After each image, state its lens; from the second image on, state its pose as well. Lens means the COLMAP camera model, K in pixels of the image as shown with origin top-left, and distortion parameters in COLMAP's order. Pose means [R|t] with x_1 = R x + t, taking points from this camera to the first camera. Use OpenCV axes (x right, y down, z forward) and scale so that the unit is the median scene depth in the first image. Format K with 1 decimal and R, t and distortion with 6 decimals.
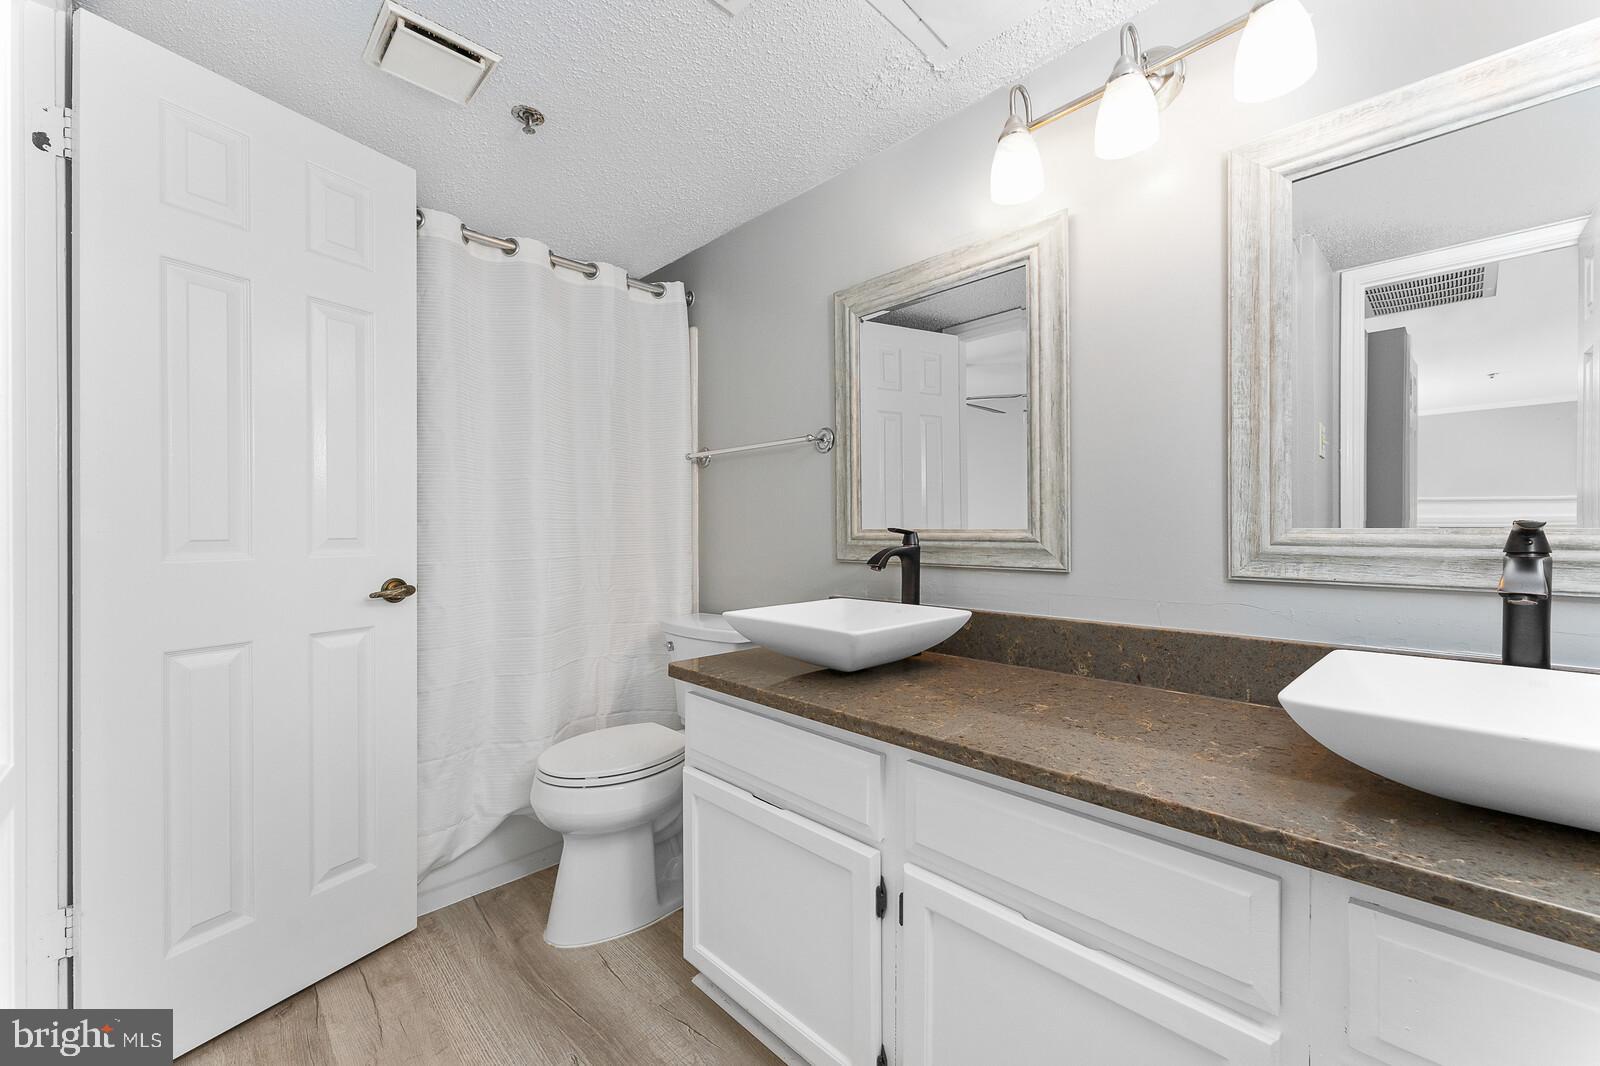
lens RADIAL K [[648.2, 0, 798.4], [0, 648.2, 530.4], [0, 0, 1]] dist [0.001244, 0.000066]
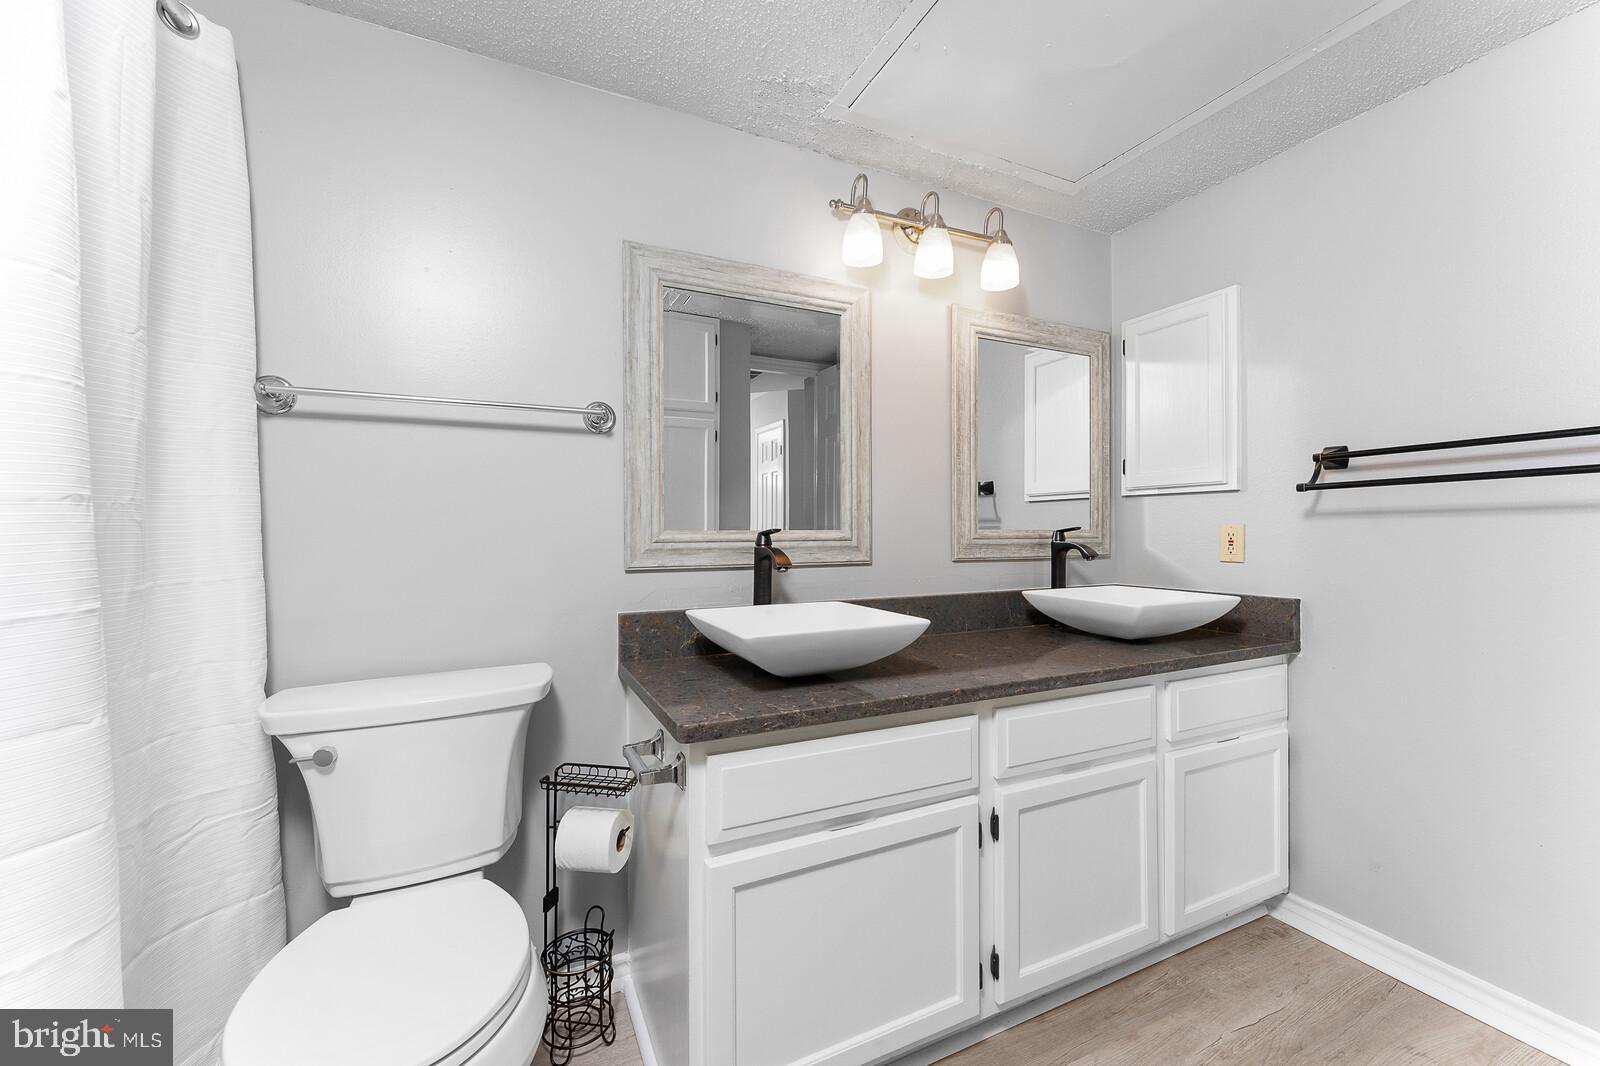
lens RADIAL K [[648.2, 0, 801.0], [0, 648.2, 534.9], [0, 0, 1]] dist [0.001244, 0.000066]
pose [[0.305850, -0.004599, 0.952069, -0.838300], [0.002409, 0.999989, 0.004057, 0.001636], [-0.952077, 0.001053, 0.305858, 0.693732]]
